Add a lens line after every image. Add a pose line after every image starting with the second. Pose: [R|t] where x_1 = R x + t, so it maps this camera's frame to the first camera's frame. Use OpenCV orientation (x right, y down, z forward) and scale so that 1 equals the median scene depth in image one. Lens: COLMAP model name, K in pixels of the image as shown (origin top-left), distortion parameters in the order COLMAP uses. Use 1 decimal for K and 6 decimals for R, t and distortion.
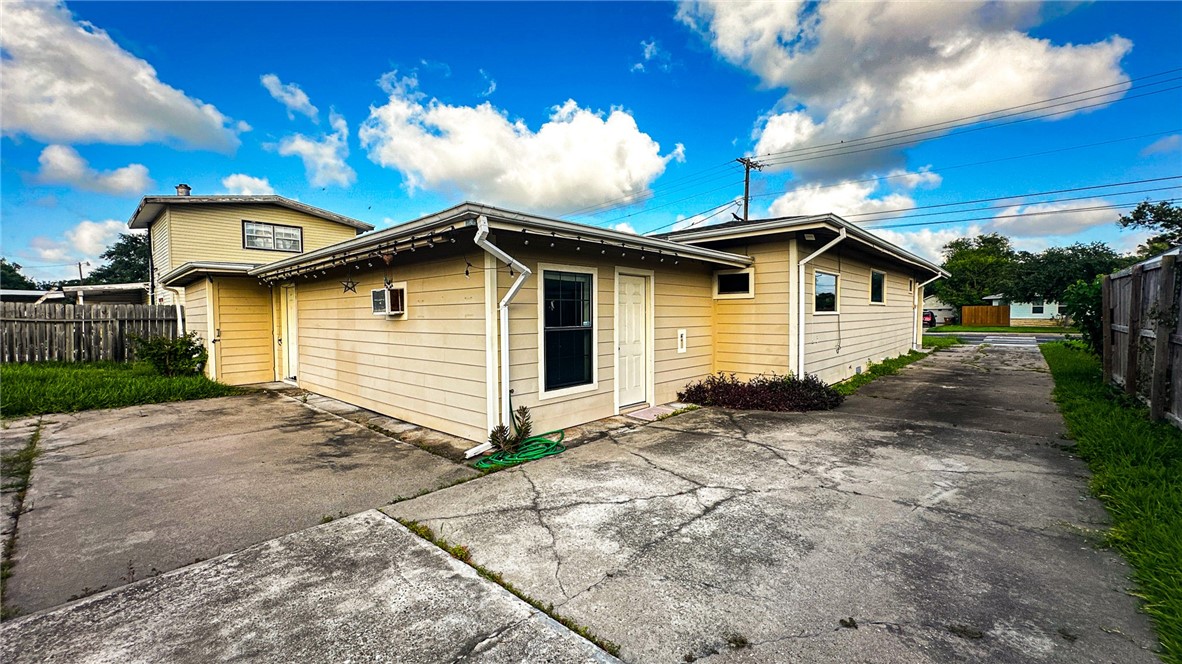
lens RADIAL K [[478.5, 0, 589.3], [0, 478.5, 333.9], [0, 0, 1]] dist [-0.002840, 0.000974]
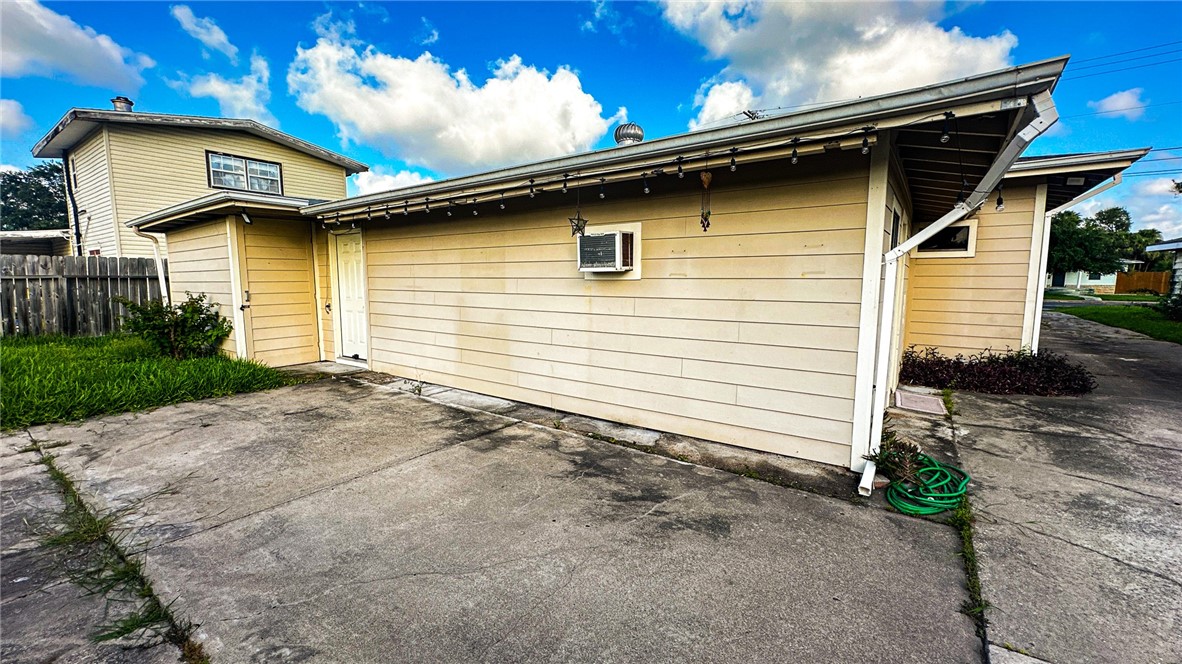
lens RADIAL K [[478.5, 0, 585.3], [0, 478.5, 336.5], [0, 0, 1]] dist [-0.002840, 0.000974]
pose [[0.992098, -0.006533, 0.125296, -0.599475], [-0.003776, 0.996636, 0.081870, -0.004458], [-0.125410, -0.081696, 0.988736, 0.361581]]
